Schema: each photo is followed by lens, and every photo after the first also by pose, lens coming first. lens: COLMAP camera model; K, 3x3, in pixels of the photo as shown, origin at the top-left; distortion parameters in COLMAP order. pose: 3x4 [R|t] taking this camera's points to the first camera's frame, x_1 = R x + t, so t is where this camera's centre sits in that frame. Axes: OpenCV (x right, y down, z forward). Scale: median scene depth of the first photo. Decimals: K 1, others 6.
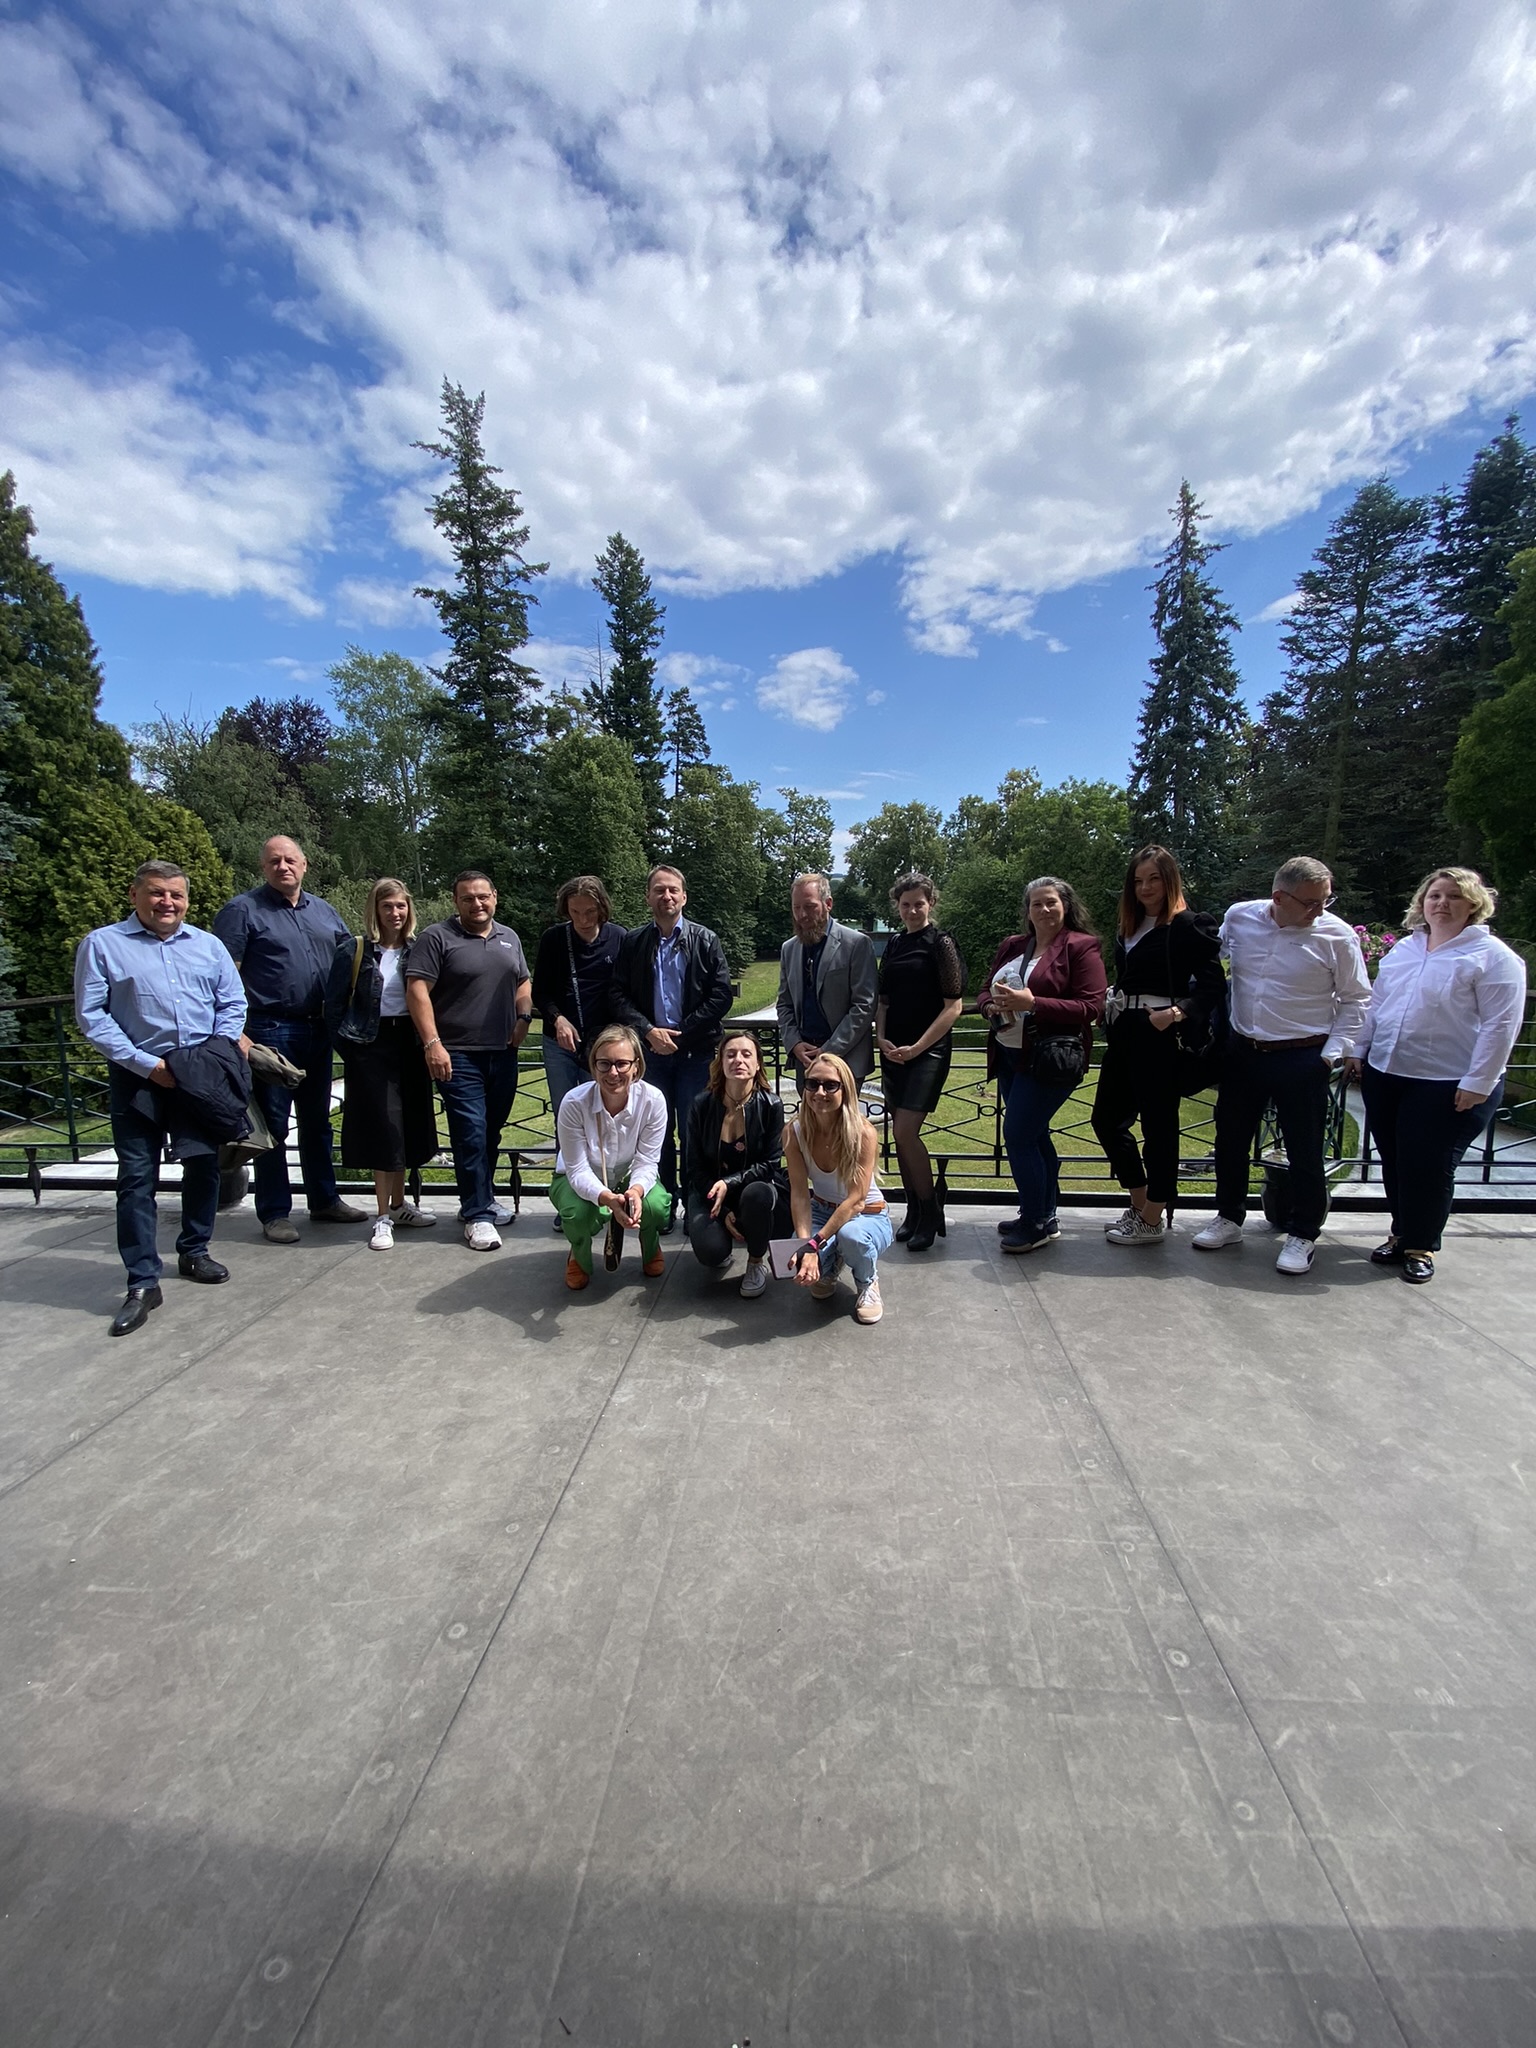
lens RADIAL K [[821.9, 0, 767.4], [0, 821.9, 1036.6], [0, 0, 1]] dist [-0.001086, -0.000467]
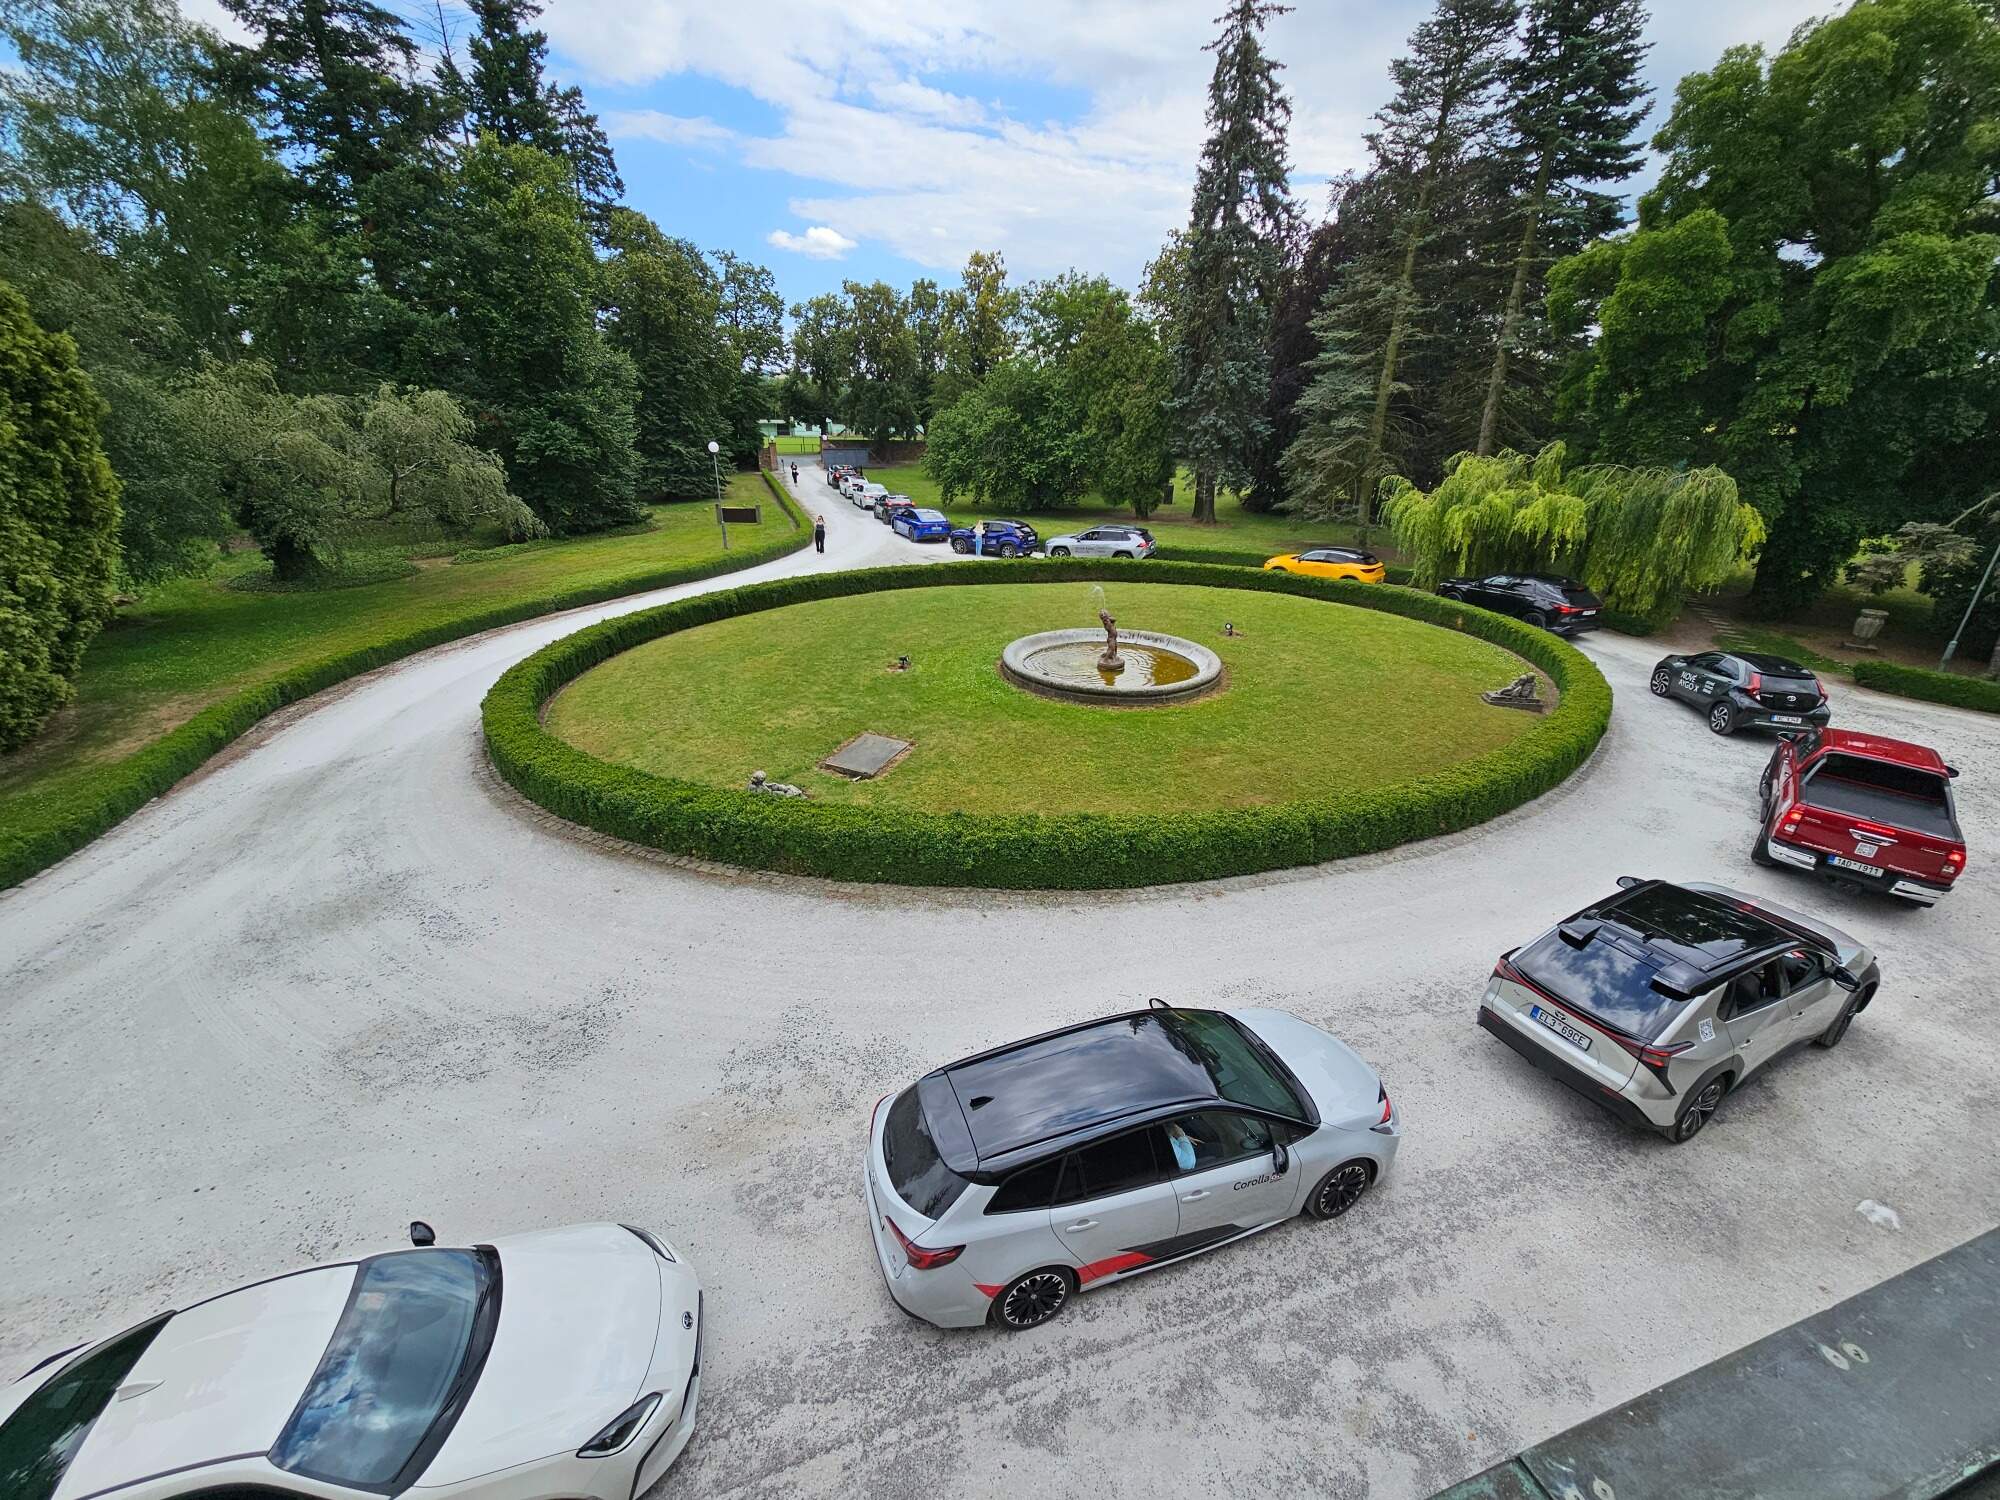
lens RADIAL K [[809.0, 0, 998.9], [0, 809.0, 755.8], [0, 0, 1]] dist [0.002422, 0.000070]
pose [[0.923372, -0.130237, 0.361139, -0.148632], [0.035066, 0.965378, 0.258486, -0.022160], [-0.382301, -0.226016, 0.895971, 0.085416]]
